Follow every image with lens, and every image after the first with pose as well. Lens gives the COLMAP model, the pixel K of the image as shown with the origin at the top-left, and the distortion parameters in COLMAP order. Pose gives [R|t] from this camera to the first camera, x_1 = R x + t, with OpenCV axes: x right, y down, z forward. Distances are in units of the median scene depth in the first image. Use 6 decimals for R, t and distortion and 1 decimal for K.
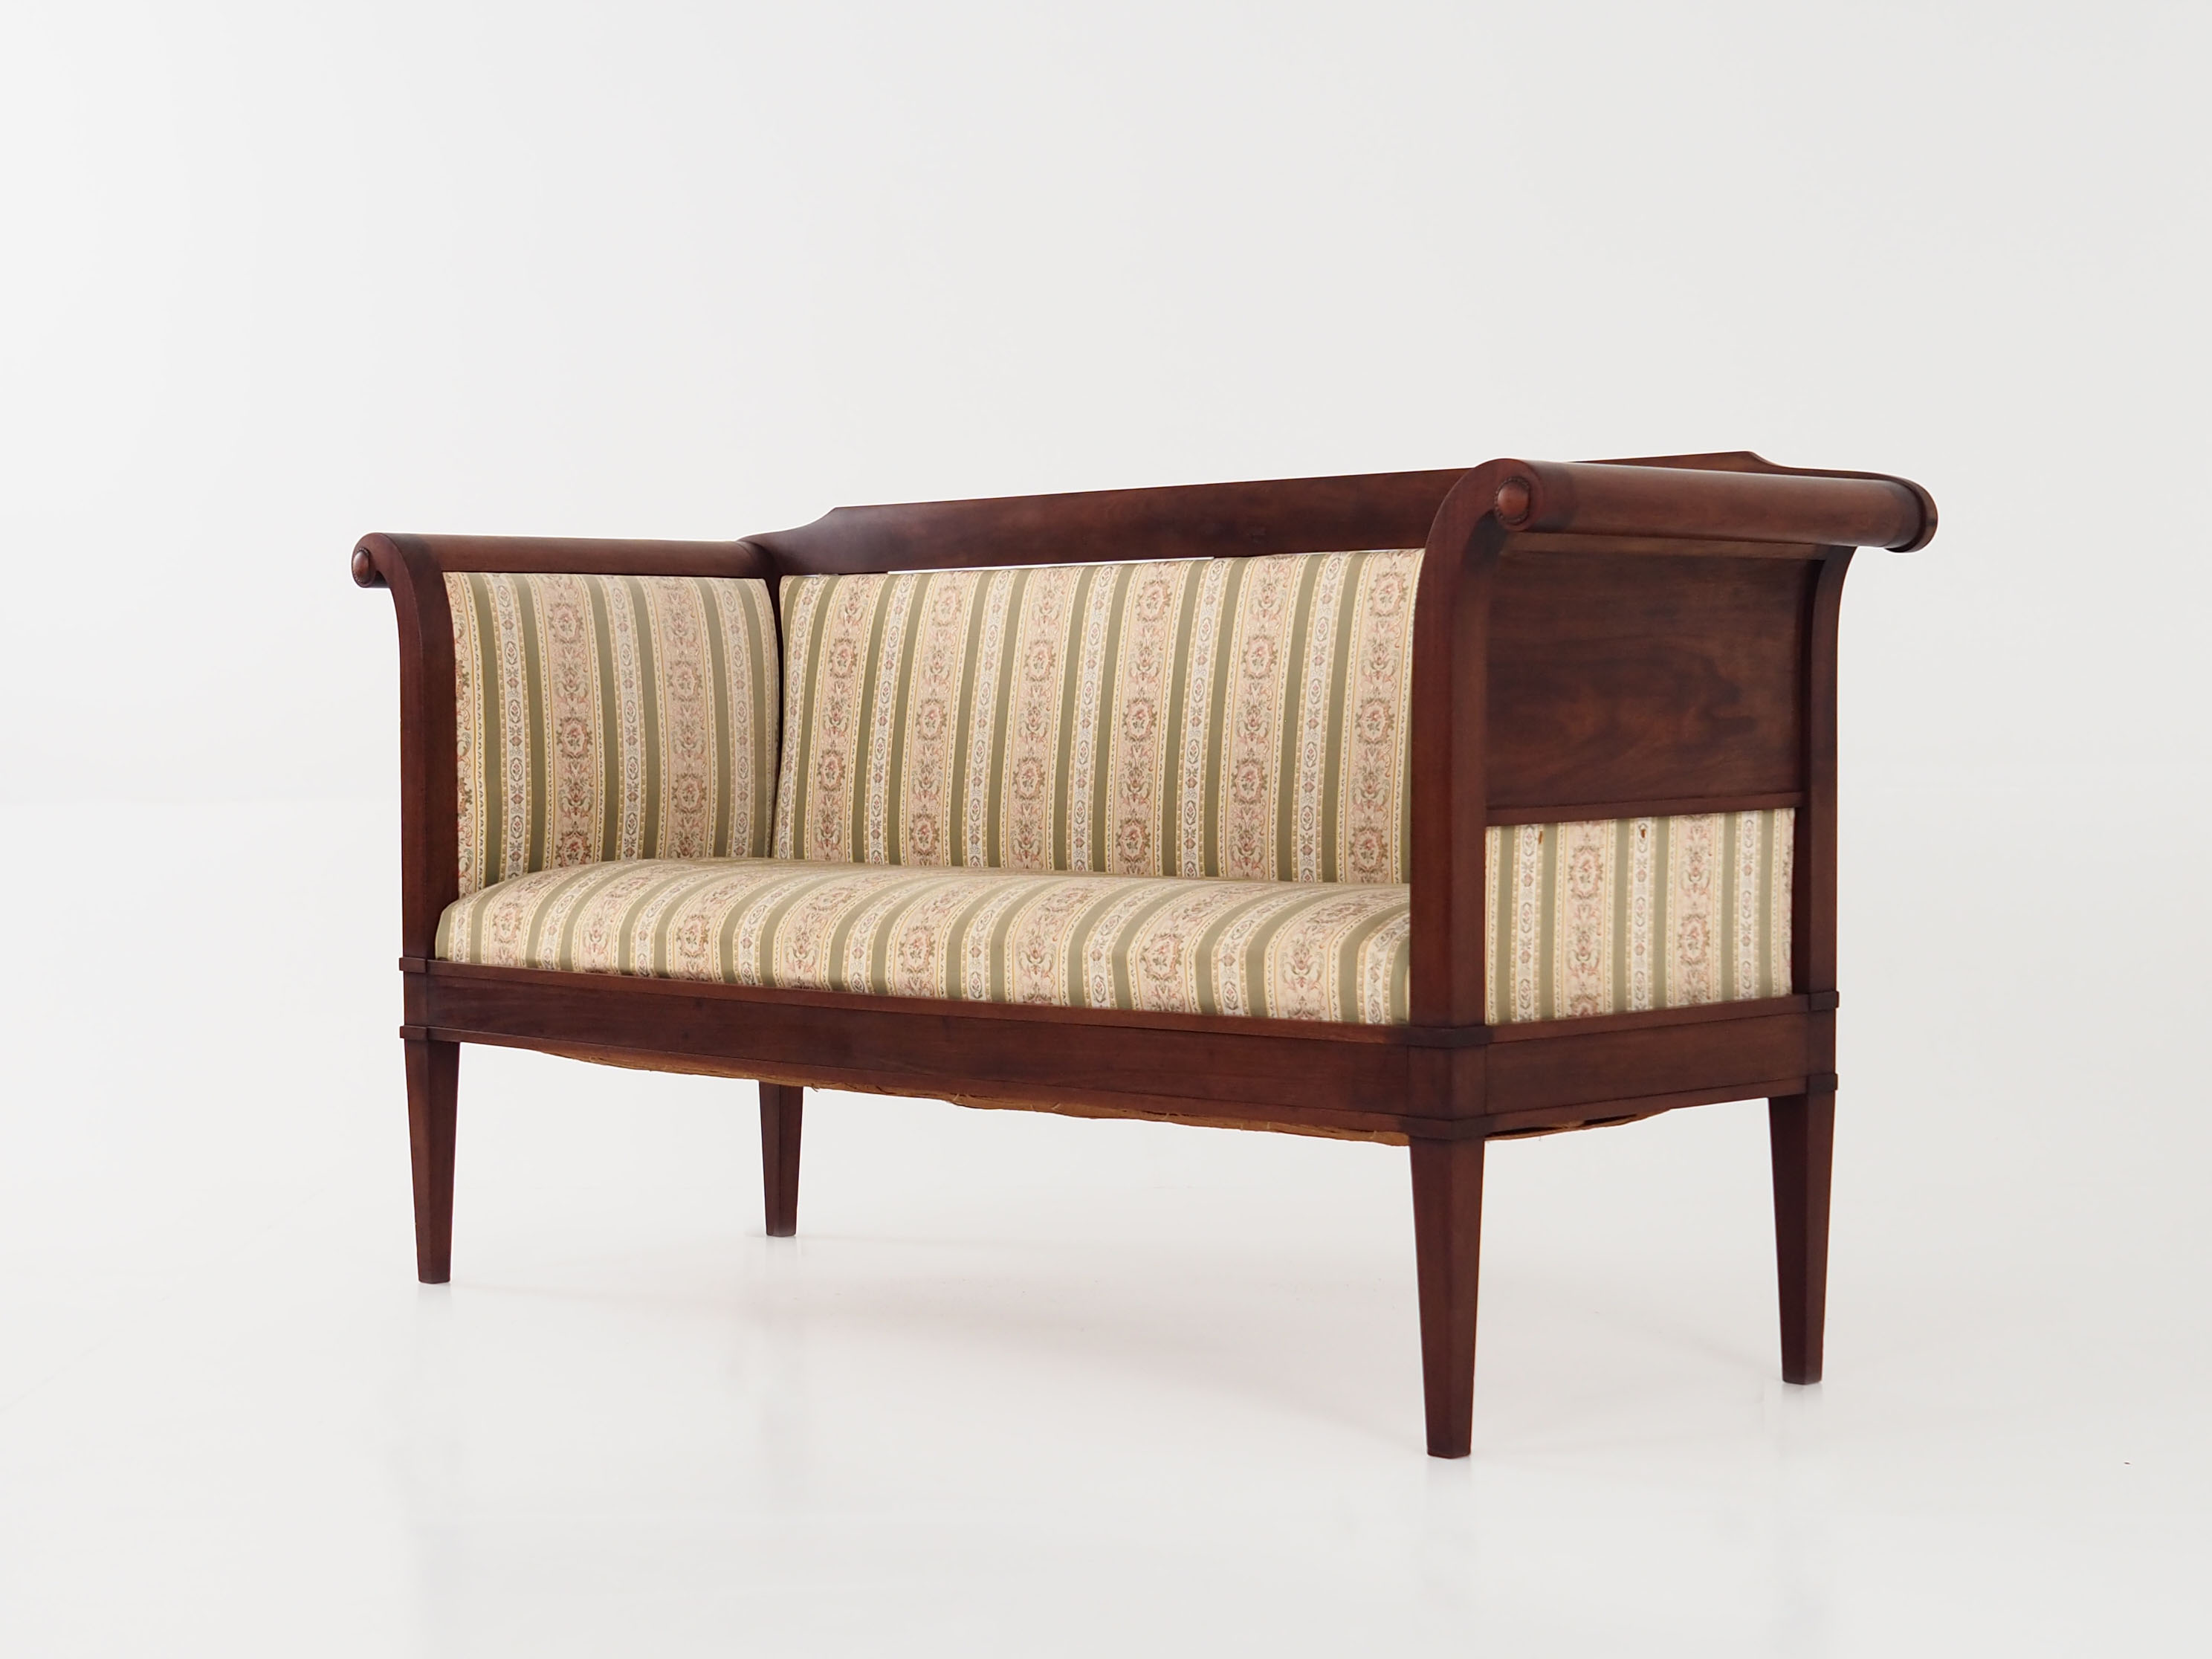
lens RADIAL K [[2398.2, 0, 1105.9], [0, 2398.2, 843.8], [0, 0, 1]] dist [-0.021748, 0.000000]
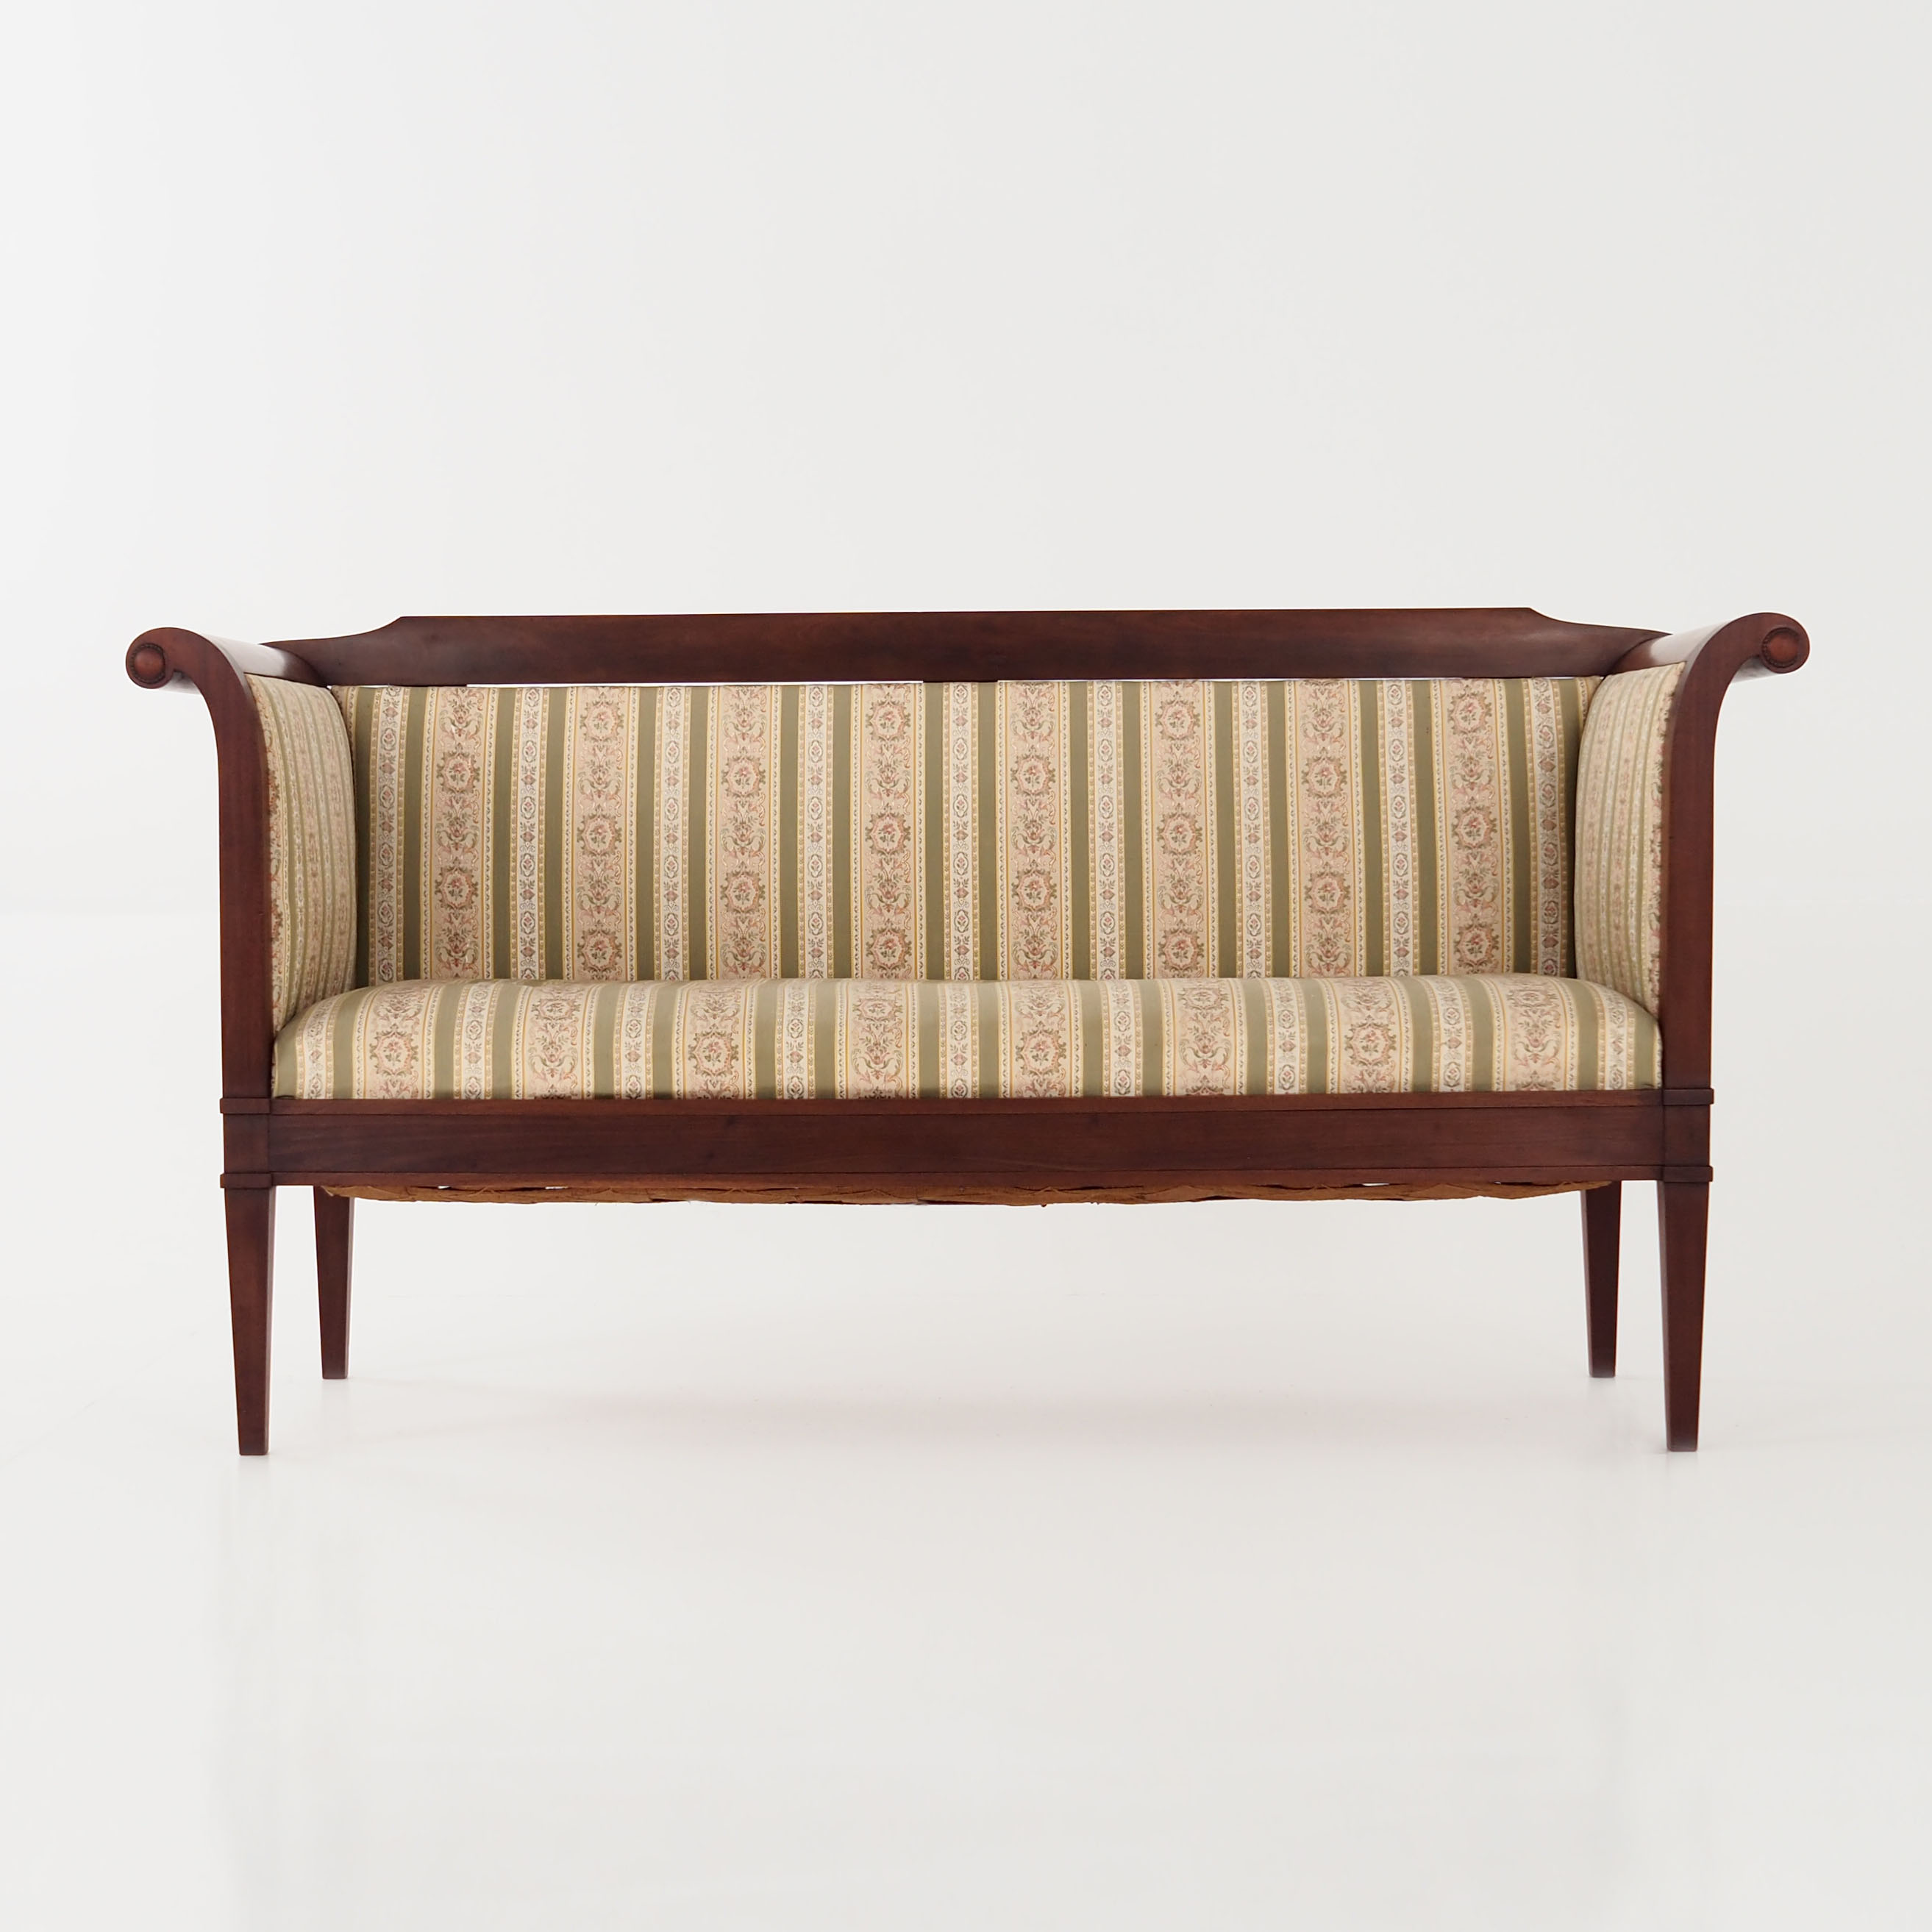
lens RADIAL K [[2293.8, 0, 965.7], [0, 2293.8, 956.0], [0, 0, 1]] dist [-0.009029, 0.000000]
pose [[0.881560, -0.028392, 0.471217, -0.493267], [0.028031, 0.999577, 0.007786, -0.005854], [-0.471238, 0.006345, 0.881983, 0.109905]]
